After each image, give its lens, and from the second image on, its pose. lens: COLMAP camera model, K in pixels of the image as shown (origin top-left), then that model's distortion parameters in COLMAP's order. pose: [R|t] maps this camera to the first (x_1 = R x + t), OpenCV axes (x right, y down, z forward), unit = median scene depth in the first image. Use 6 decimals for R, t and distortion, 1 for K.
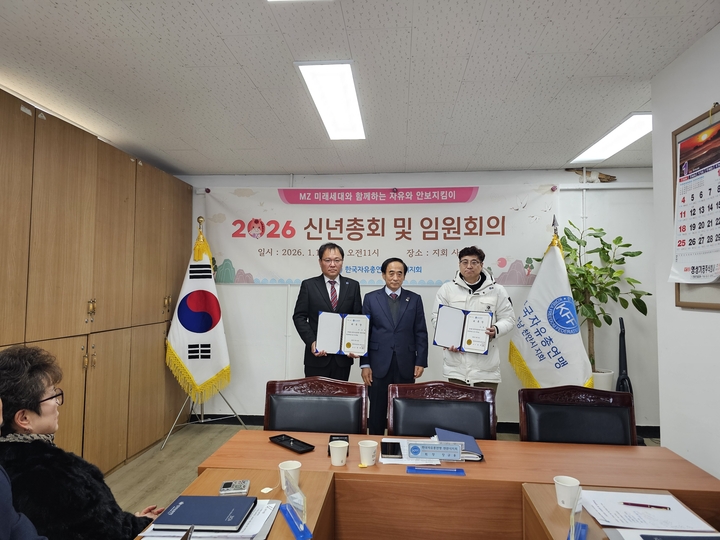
lens RADIAL K [[485.4, 0, 359.8], [0, 485.4, 266.3], [0, 0, 1]] dist [0.036321, -0.024372]
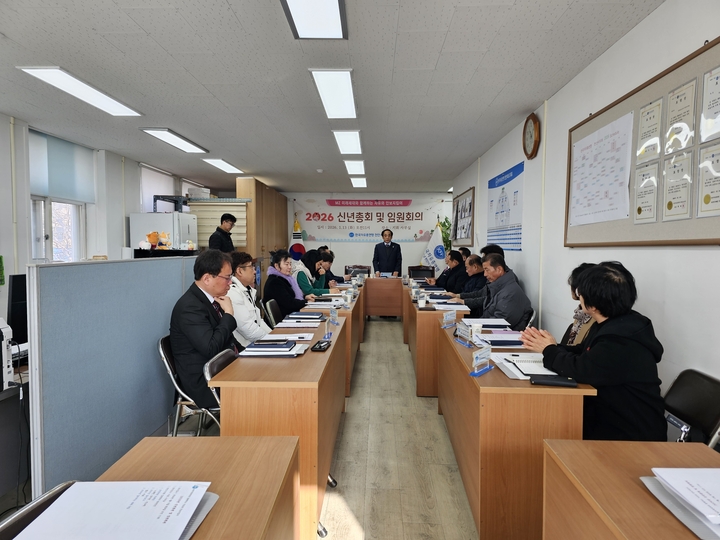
lens RADIAL K [[485.4, 0, 360.3], [0, 485.4, 273.4], [0, 0, 1]] dist [0.036321, -0.024372]
pose [[0.999697, -0.002358, 0.024493, -0.064378], [-0.000025, 0.995299, 0.096848, -0.034394], [-0.024606, -0.096819, 0.994998, -1.341744]]
